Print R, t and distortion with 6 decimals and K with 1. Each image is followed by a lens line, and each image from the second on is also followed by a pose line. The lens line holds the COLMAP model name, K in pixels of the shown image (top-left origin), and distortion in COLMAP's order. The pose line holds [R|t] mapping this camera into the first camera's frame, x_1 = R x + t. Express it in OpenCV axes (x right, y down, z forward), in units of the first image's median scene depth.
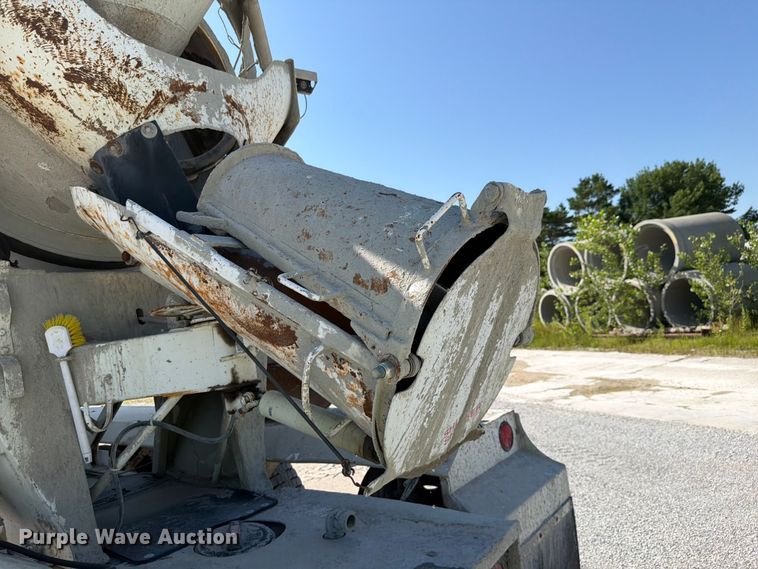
lens RADIAL K [[535.2, 0, 370.8], [0, 535.2, 289.8], [0, 0, 1]] dist [0.040158, -0.059933]
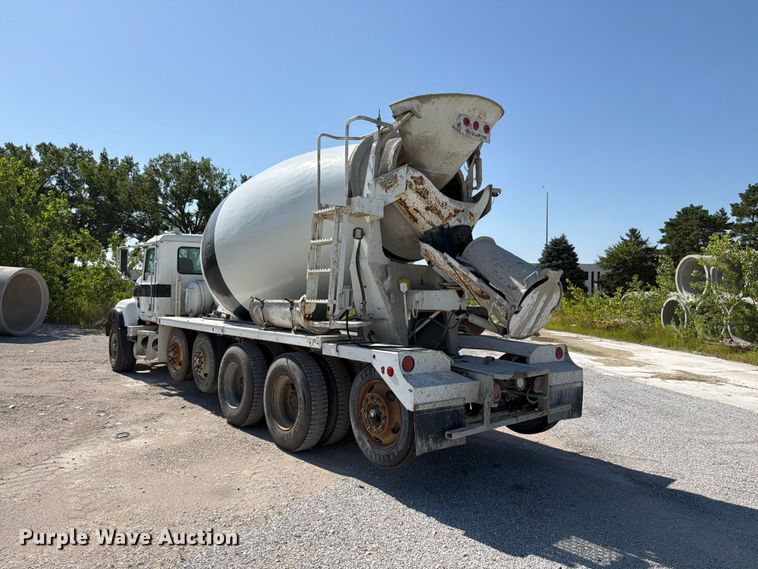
lens RADIAL K [[535.2, 0, 377.0], [0, 535.2, 275.3], [0, 0, 1]] dist [0.040158, -0.059933]
pose [[0.962643, 0.145286, -0.228498, -0.043576], [-0.137875, 0.989278, 0.048158, -0.101070], [0.233045, -0.014855, 0.972353, -2.040302]]
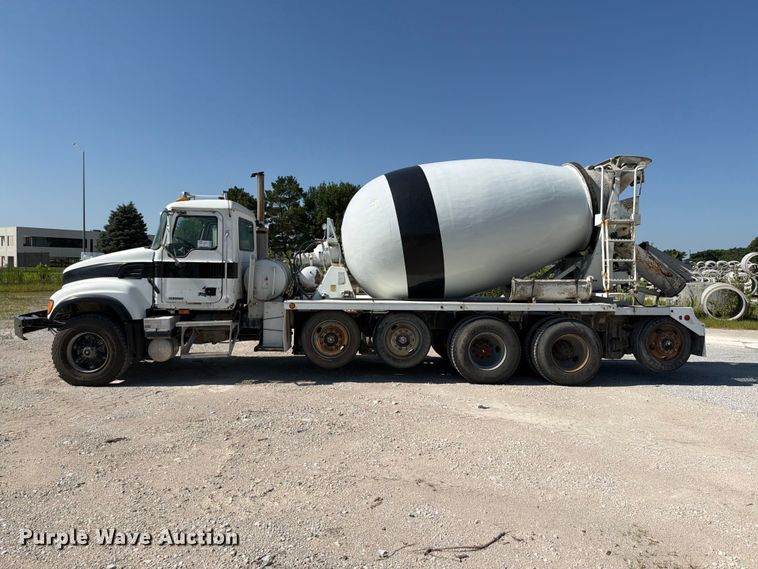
lens RADIAL K [[535.2, 0, 381.4], [0, 535.2, 286.7], [0, 0, 1]] dist [0.040158, -0.059933]
pose [[0.743770, 0.128231, 0.656021, -4.944551], [-0.151982, 0.988164, -0.020844, 0.603687], [-0.650929, -0.084200, 0.754455, -1.432836]]
